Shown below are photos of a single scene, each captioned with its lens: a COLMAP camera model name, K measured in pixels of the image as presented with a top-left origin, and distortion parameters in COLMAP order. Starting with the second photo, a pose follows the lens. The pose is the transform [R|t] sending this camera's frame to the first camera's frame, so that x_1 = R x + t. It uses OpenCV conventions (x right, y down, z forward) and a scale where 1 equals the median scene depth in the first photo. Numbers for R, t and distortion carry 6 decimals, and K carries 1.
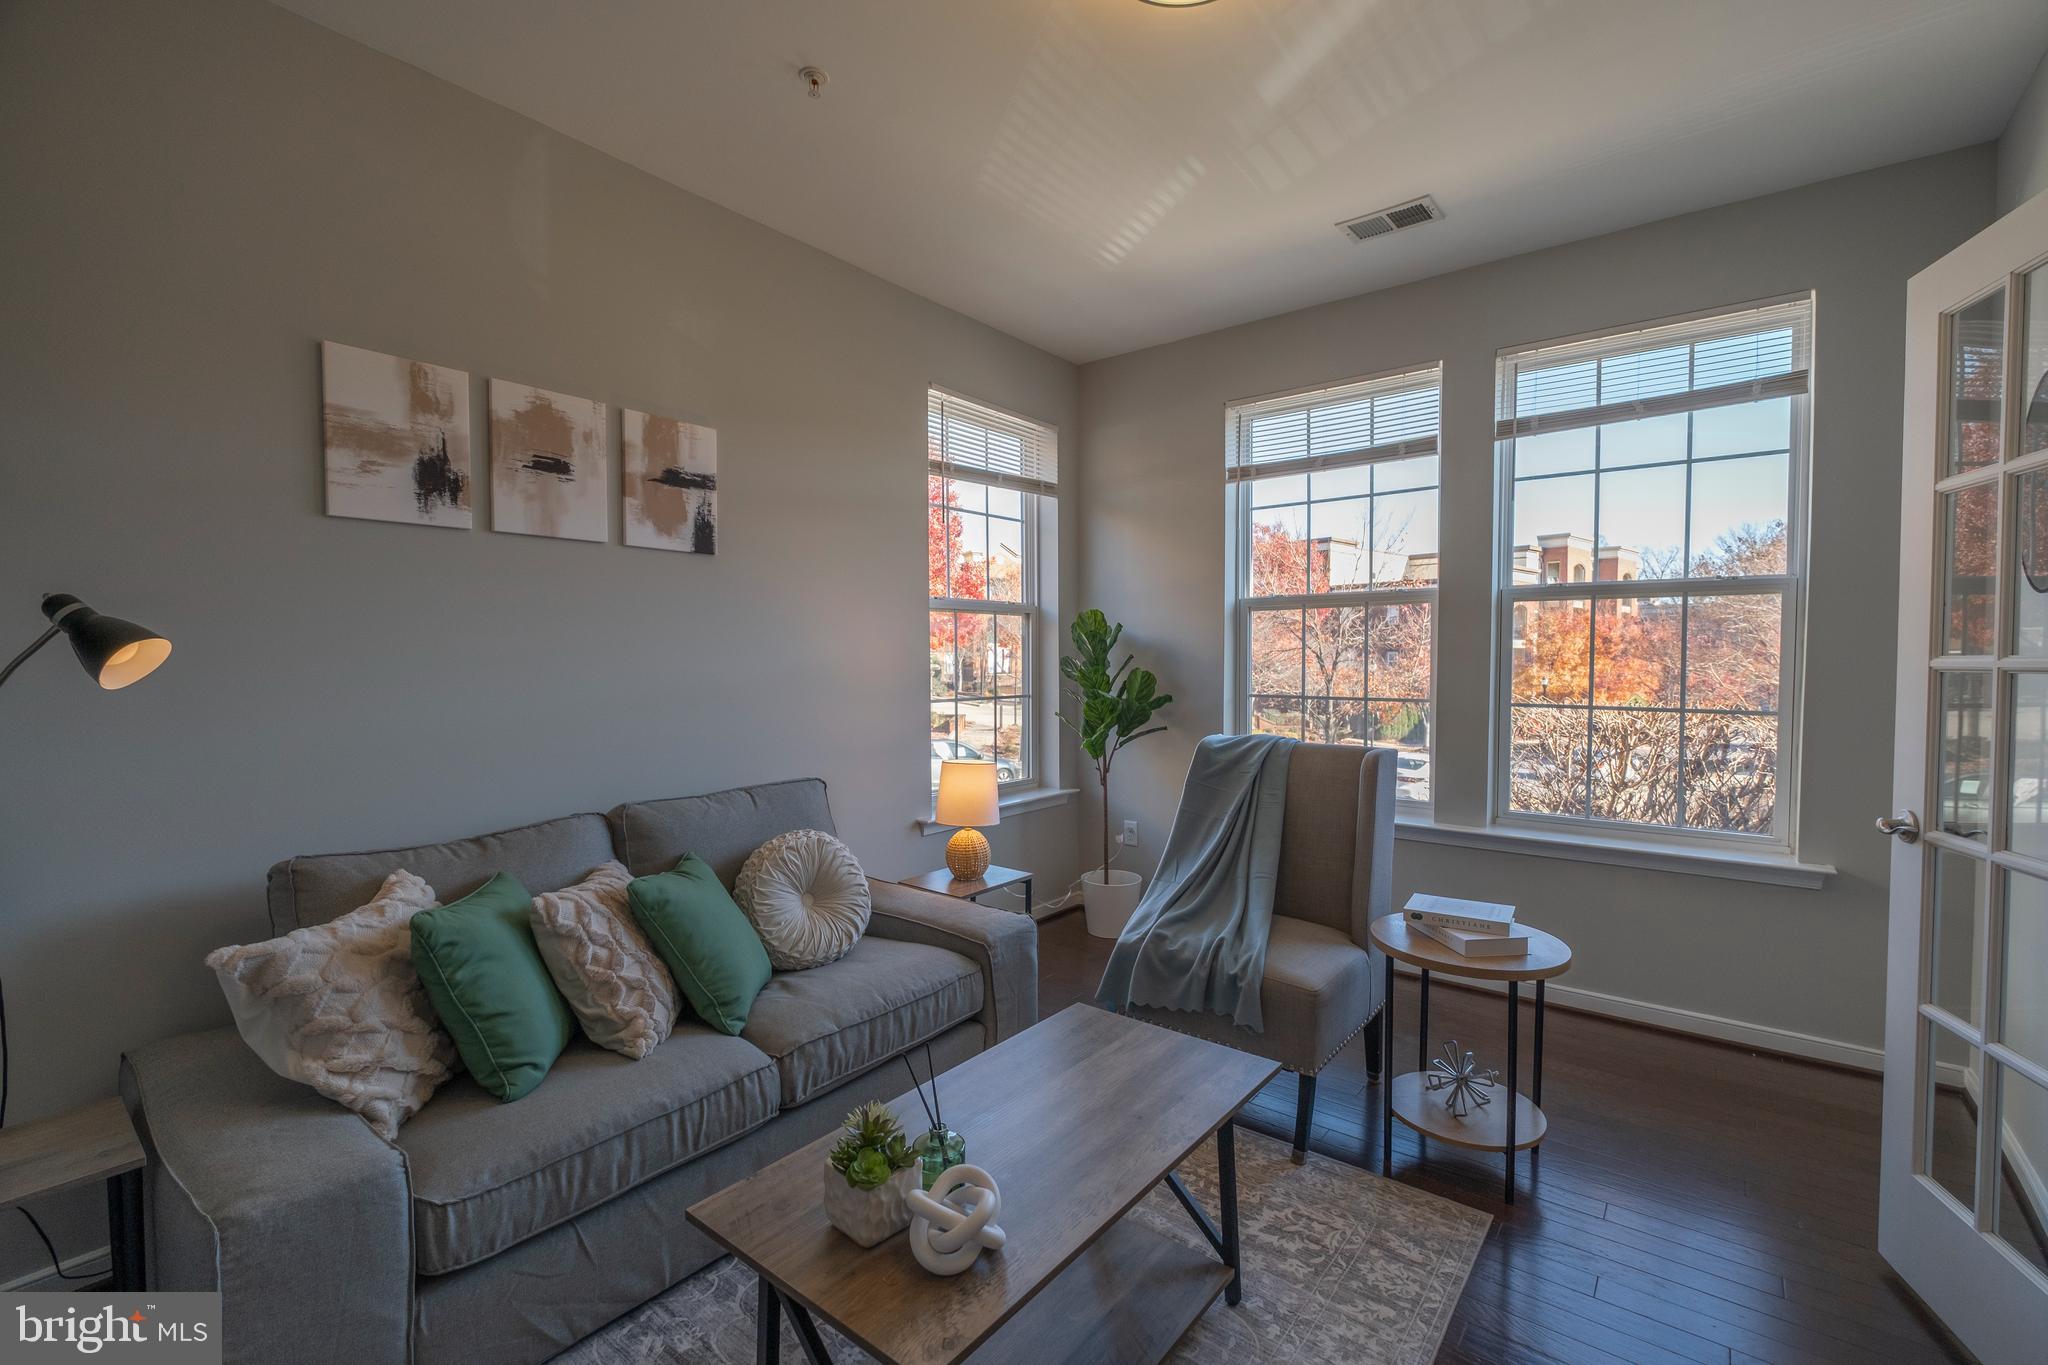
lens RADIAL K [[880.0, 0, 1027.3], [0, 880.0, 685.7], [0, 0, 1]] dist [0.007462, -0.007753]
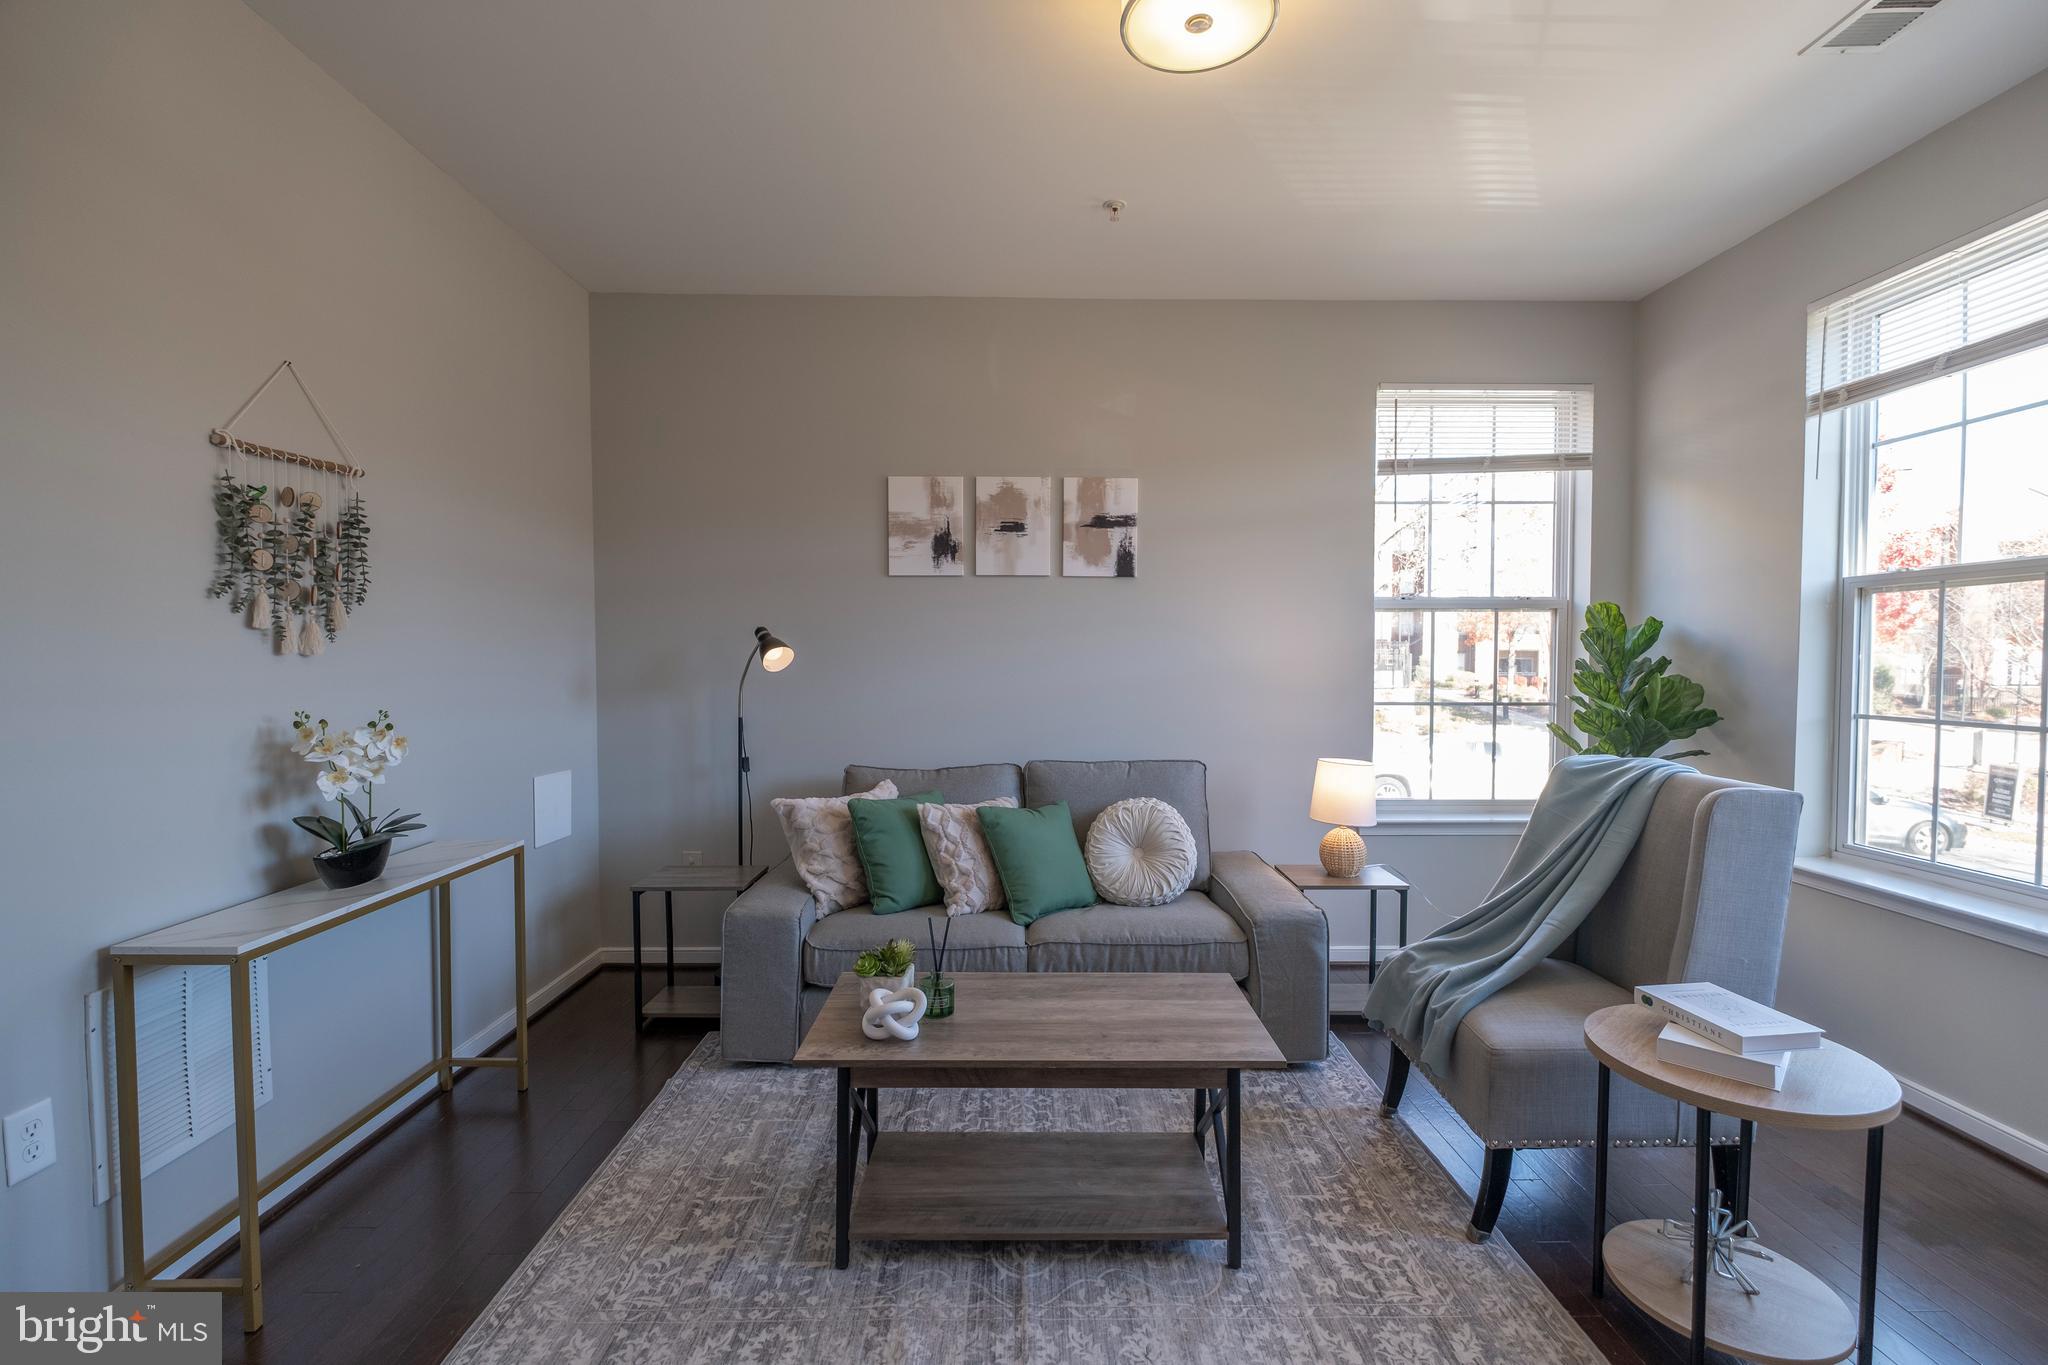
lens RADIAL K [[880.0, 0, 1027.3], [0, 880.0, 685.7], [0, 0, 1]] dist [0.007462, -0.007753]
pose [[0.633375, 0.027518, -0.773356, 0.628849], [-0.029153, 0.999507, 0.011688, -0.002512], [0.773296, 0.015143, 0.633865, 0.090458]]
